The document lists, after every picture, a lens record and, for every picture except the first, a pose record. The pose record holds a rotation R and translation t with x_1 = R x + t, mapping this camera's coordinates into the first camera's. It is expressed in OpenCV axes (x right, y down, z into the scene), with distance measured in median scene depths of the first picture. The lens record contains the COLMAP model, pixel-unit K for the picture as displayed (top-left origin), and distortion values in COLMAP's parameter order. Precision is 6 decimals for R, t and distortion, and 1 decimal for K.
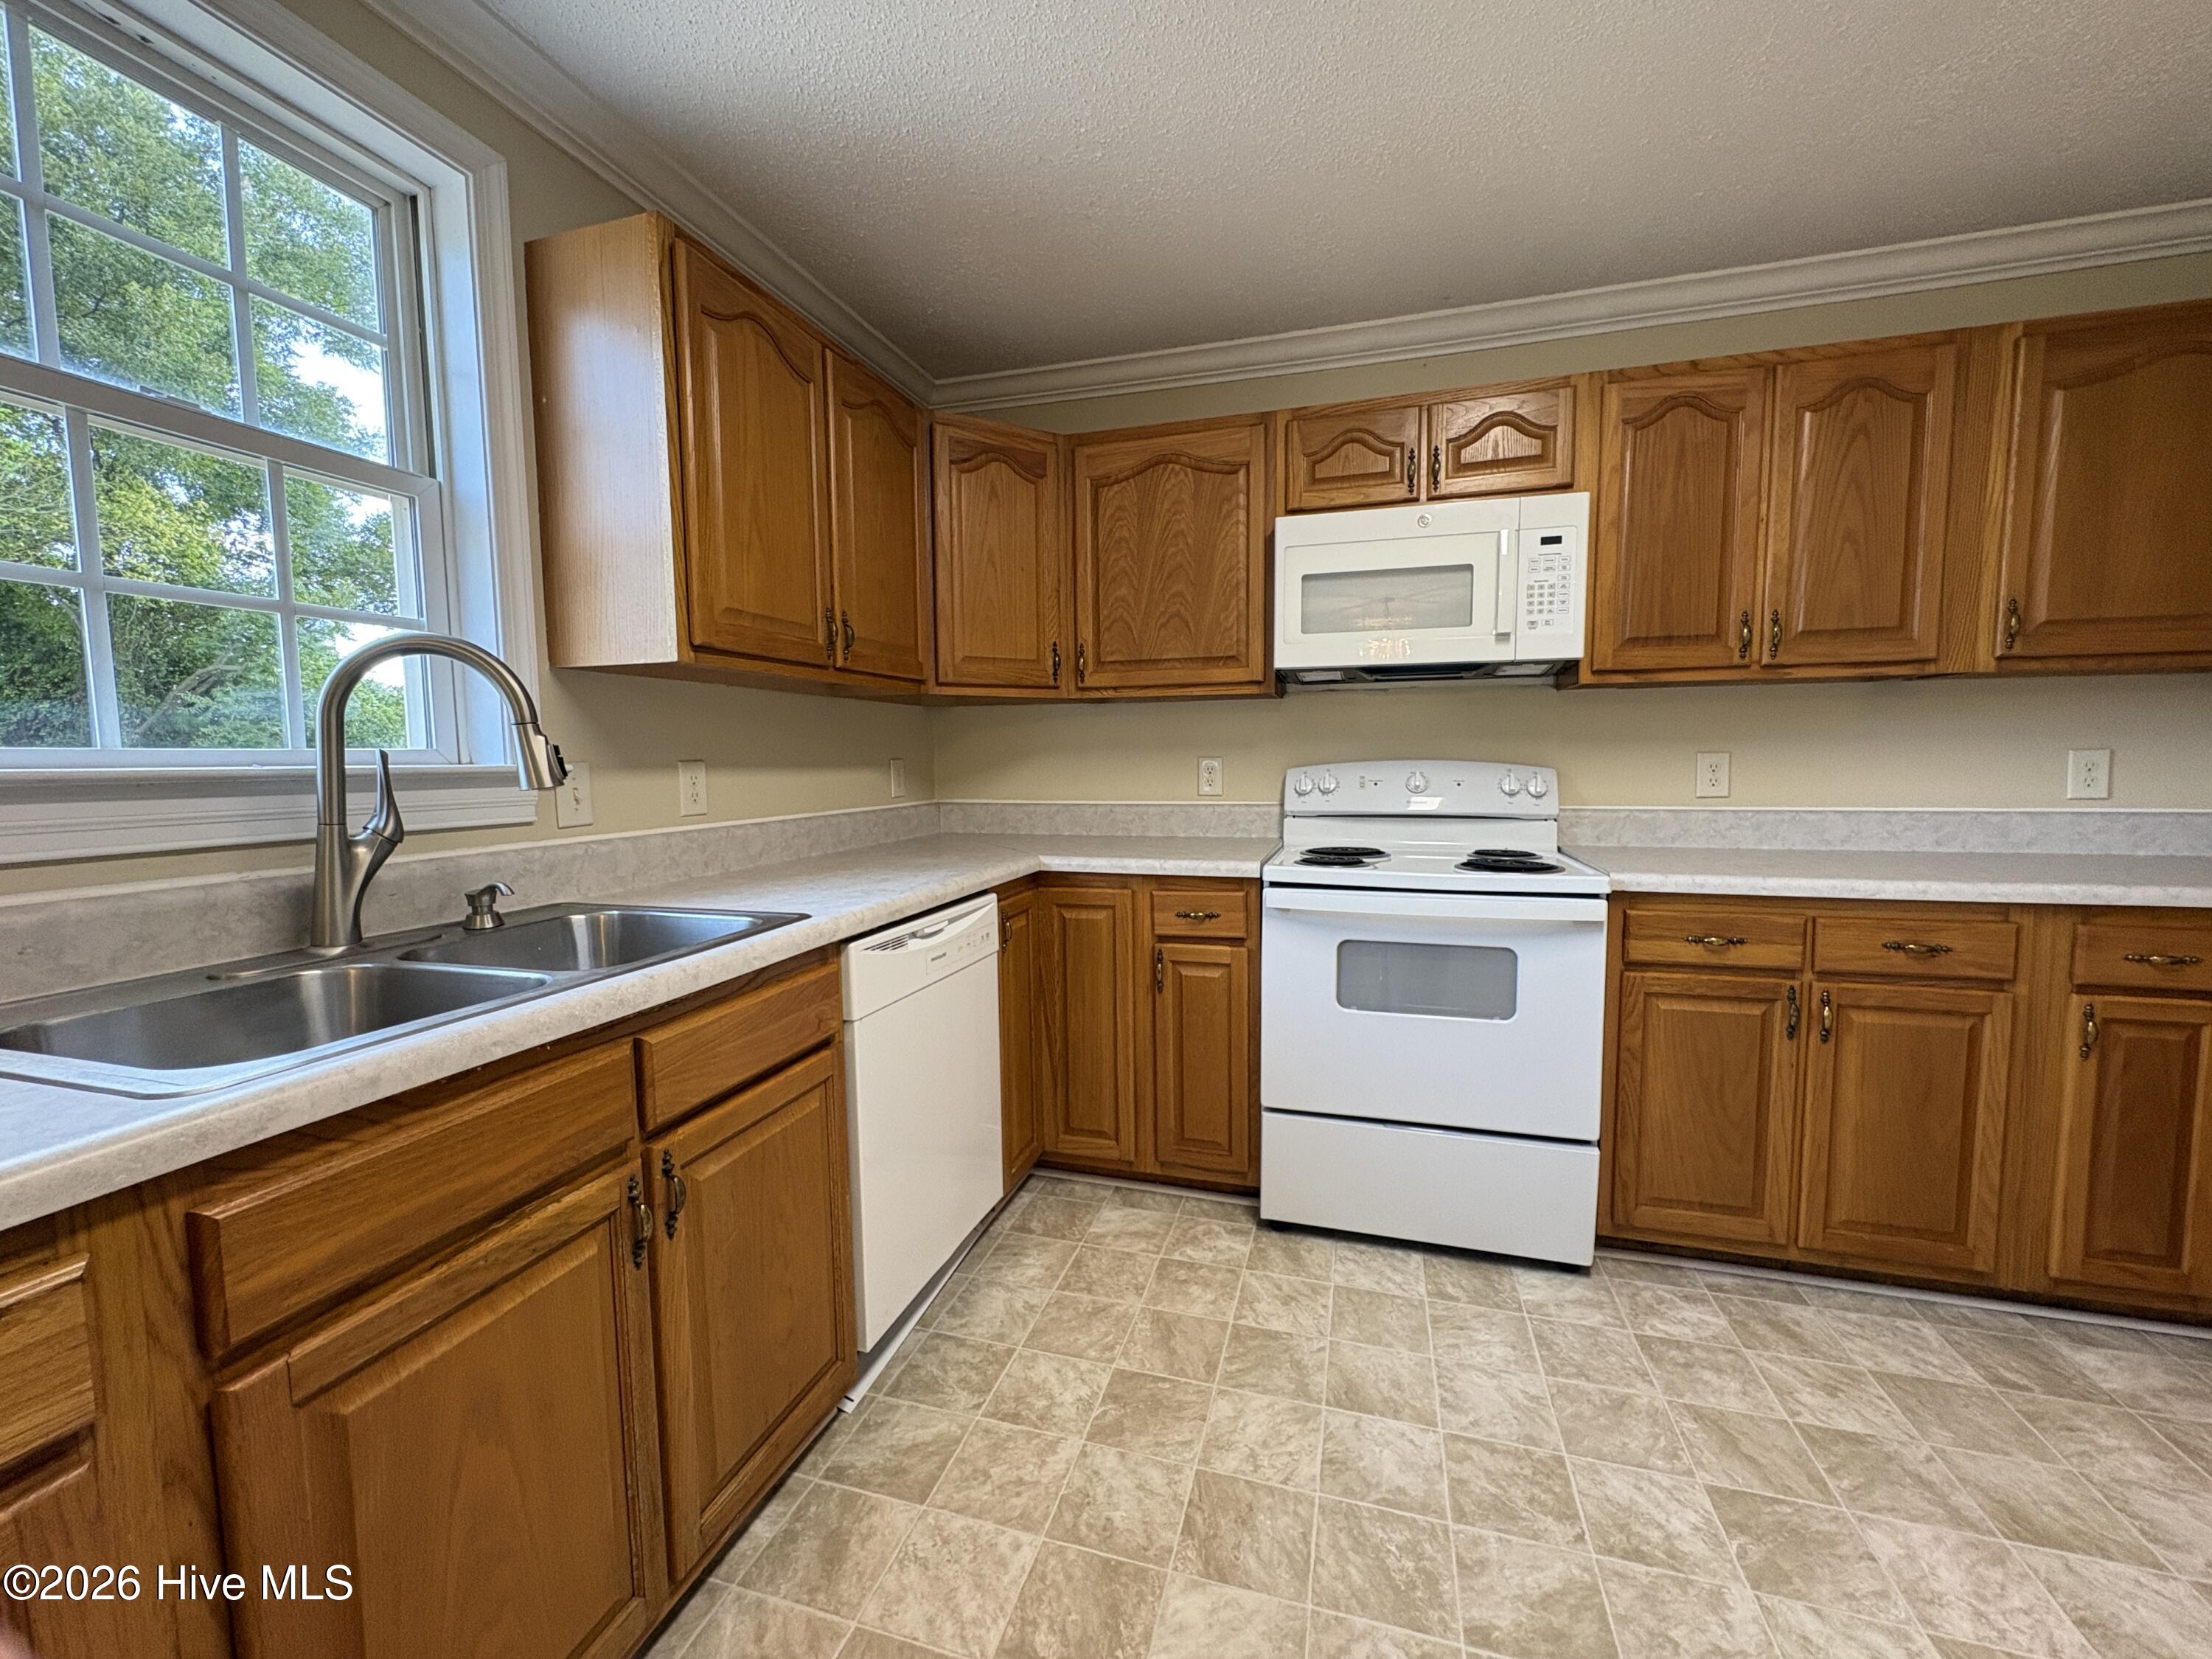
lens RADIAL K [[891.7, 0, 1095.8], [0, 891.7, 832.2], [0, 0, 1]] dist [-0.000044, 0.000418]
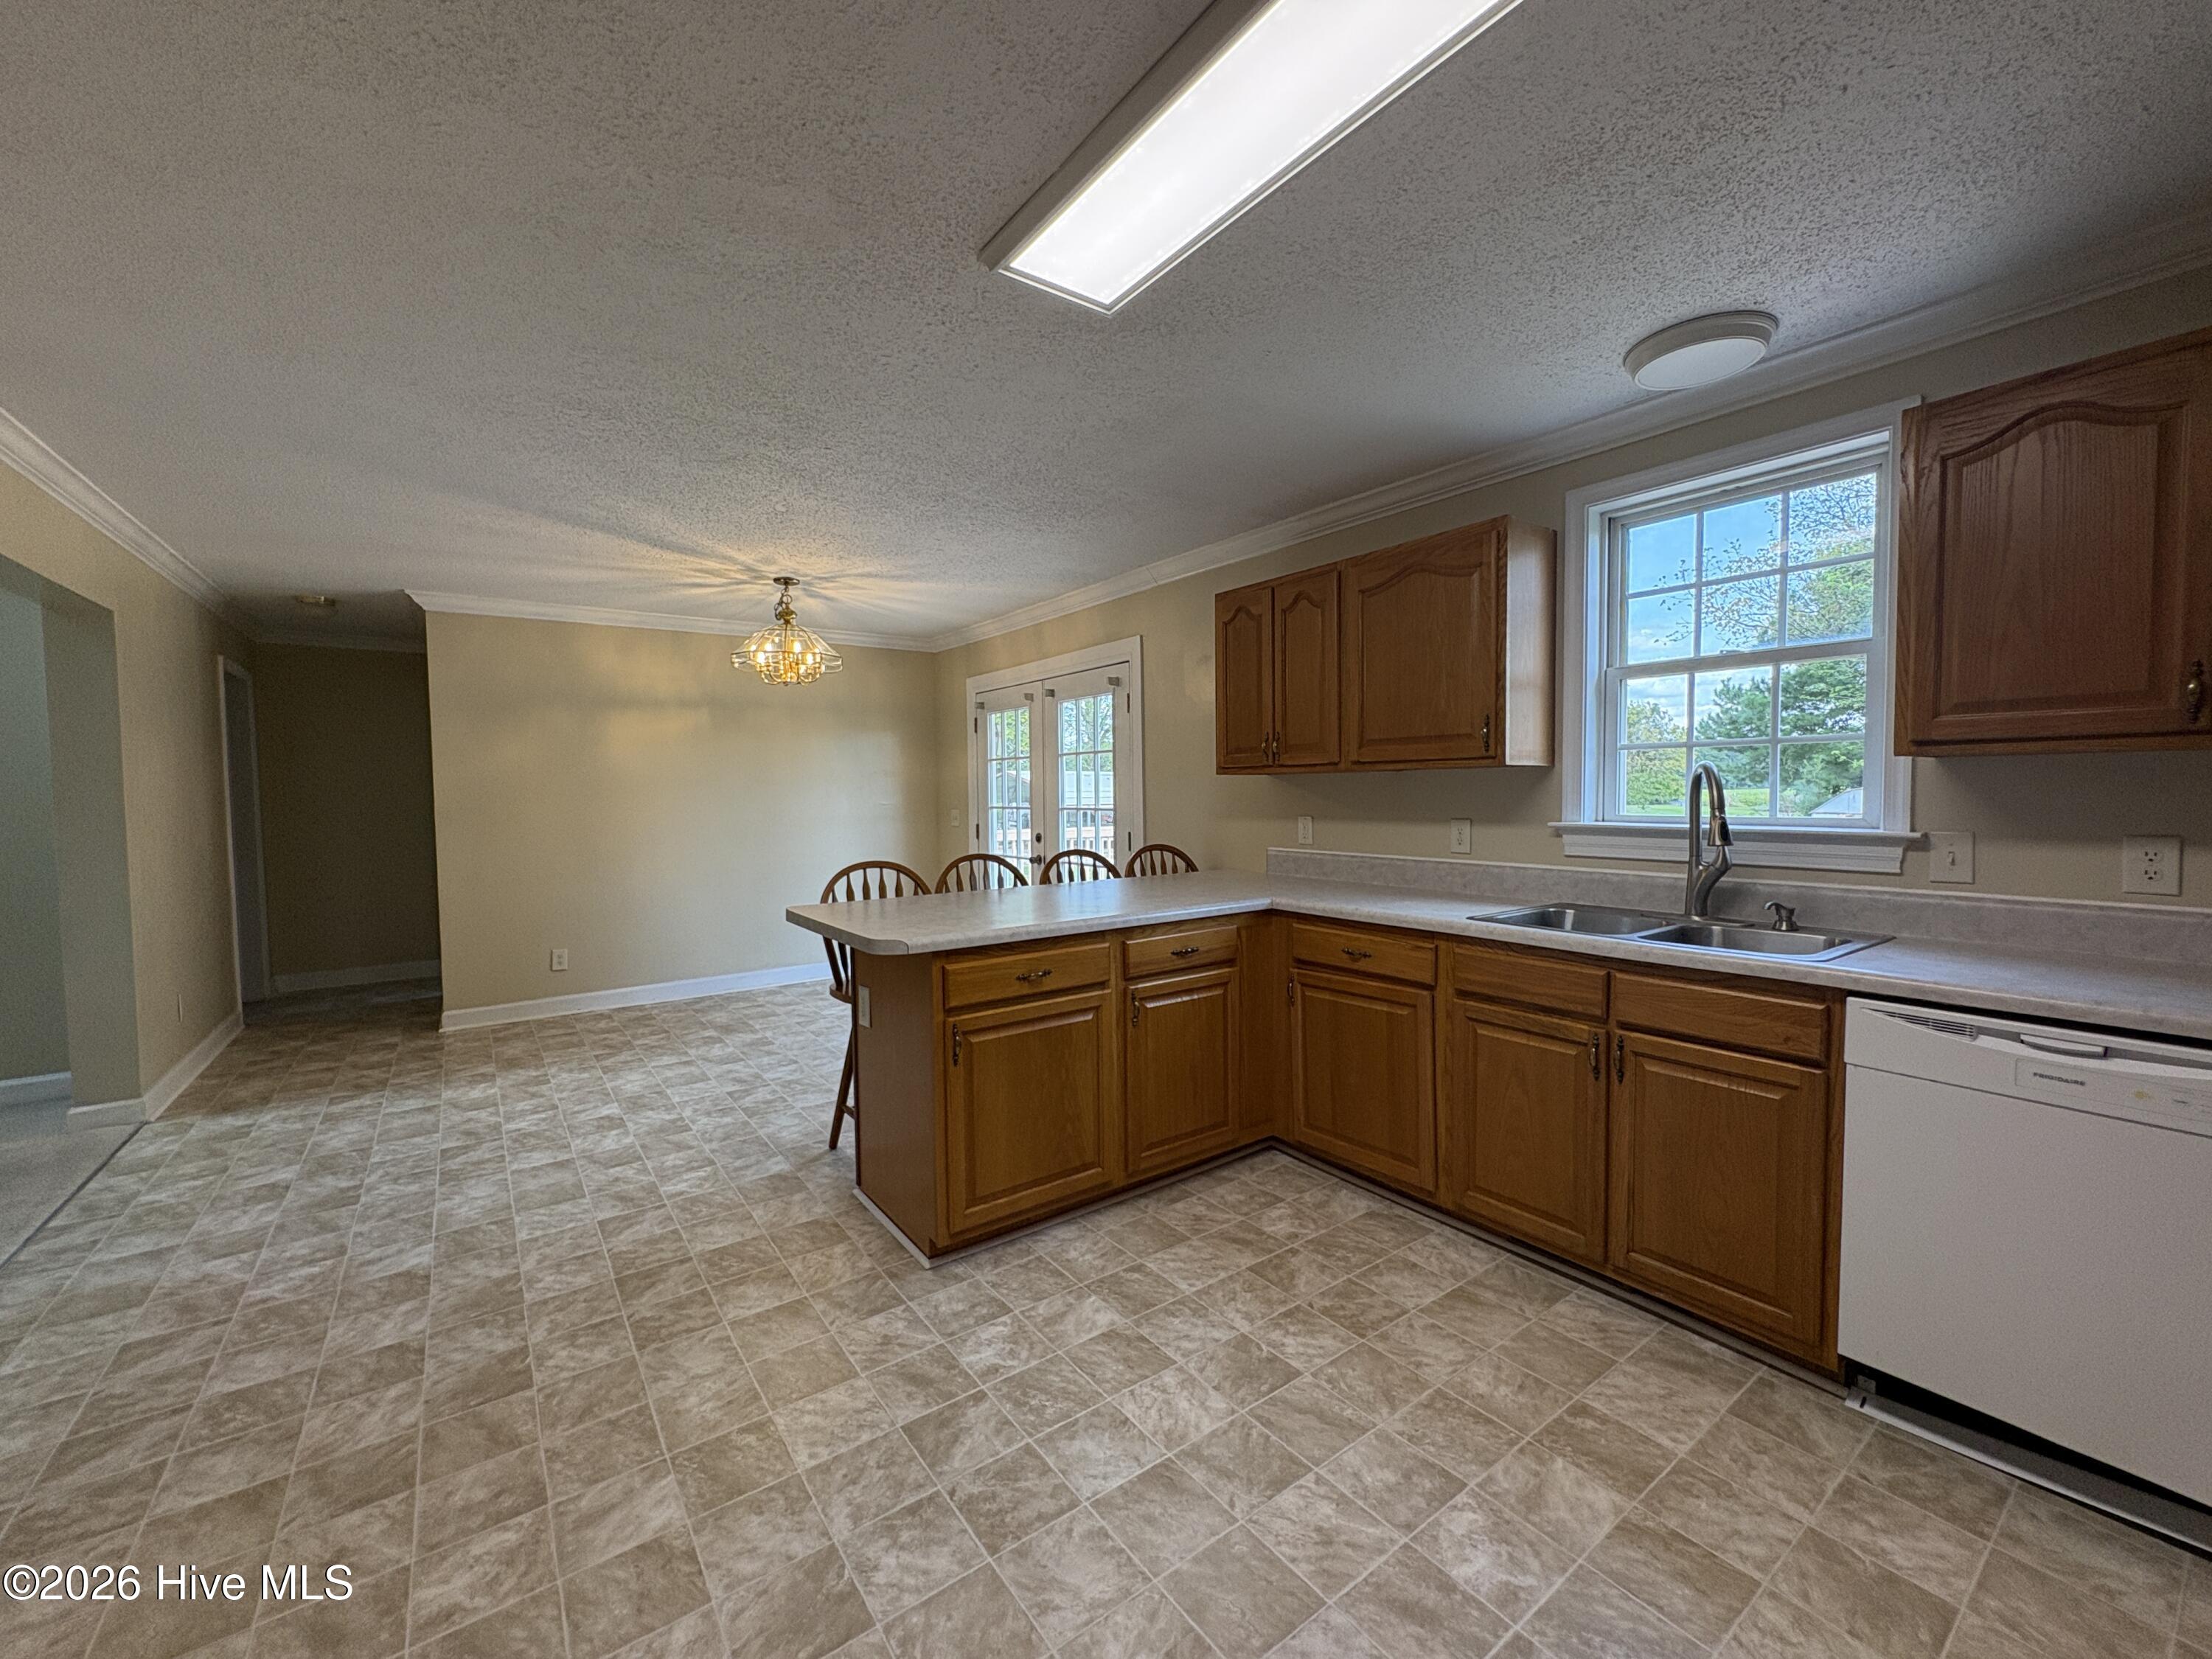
lens RADIAL K [[891.7, 0, 1104.0], [0, 891.7, 828.8], [0, 0, 1]] dist [-0.000044, 0.000418]
pose [[-0.607442, 0.051573, -0.792688, 1.242916], [-0.045338, 0.994013, 0.099414, -0.231066], [0.793069, 0.096327, -0.601467, 1.682085]]
